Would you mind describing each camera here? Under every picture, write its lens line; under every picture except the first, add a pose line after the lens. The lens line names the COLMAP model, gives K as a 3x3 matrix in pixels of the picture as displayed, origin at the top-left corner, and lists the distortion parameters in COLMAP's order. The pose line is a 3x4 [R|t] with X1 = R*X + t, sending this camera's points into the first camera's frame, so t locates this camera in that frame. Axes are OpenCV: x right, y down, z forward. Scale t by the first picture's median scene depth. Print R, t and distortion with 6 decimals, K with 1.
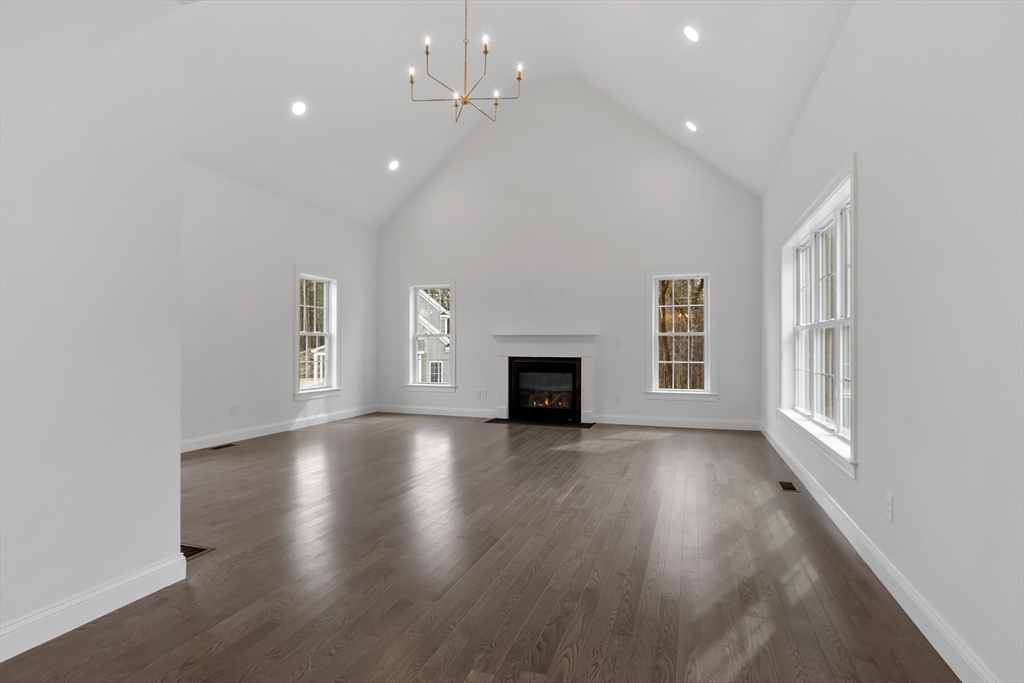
lens RADIAL K [[500.7, 0, 514.1], [0, 500.7, 337.8], [0, 0, 1]] dist [0.005081, 0.000380]
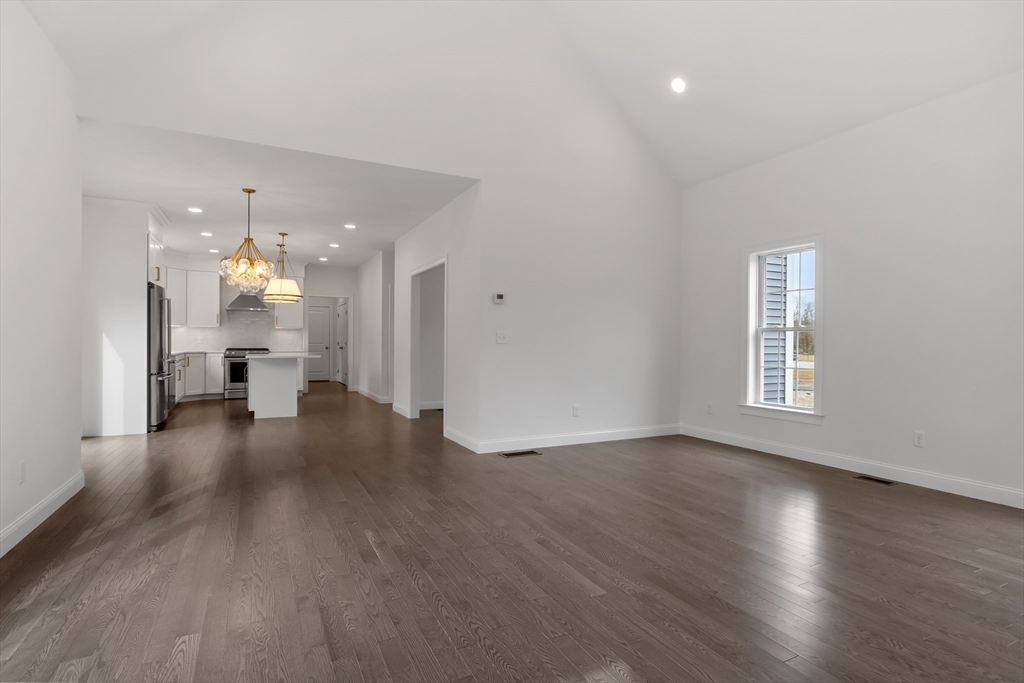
lens RADIAL K [[525.4, 0, 520.3], [0, 525.4, 335.8], [0, 0, 1]] dist [0.029488, -0.001212]
pose [[-0.690903, -0.011181, -0.722861, 0.278320], [0.005898, 0.999760, -0.021101, 0.012082], [0.722924, -0.018842, -0.690671, 0.905669]]
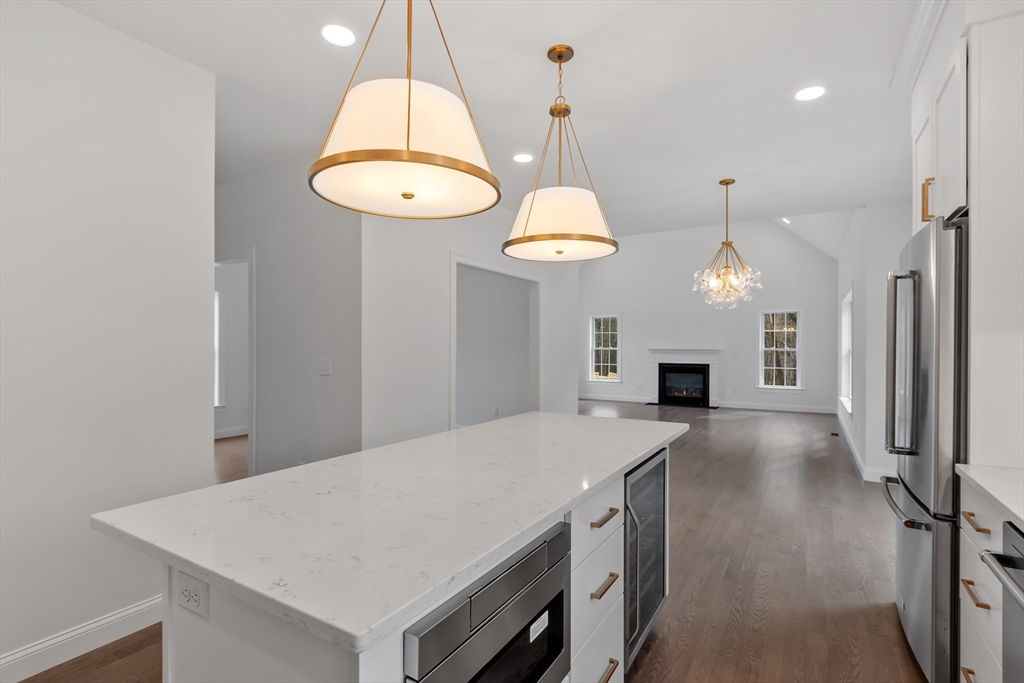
lens RADIAL K [[481.3, 0, 514.4], [0, 481.3, 345.3], [0, 0, 1]] dist [-0.003336, -0.000127]
pose [[0.979275, 0.001379, -0.202529, -0.155629], [0.001250, 0.999917, 0.012852, -0.038747], [0.202530, -0.012839, 0.979192, -0.574694]]
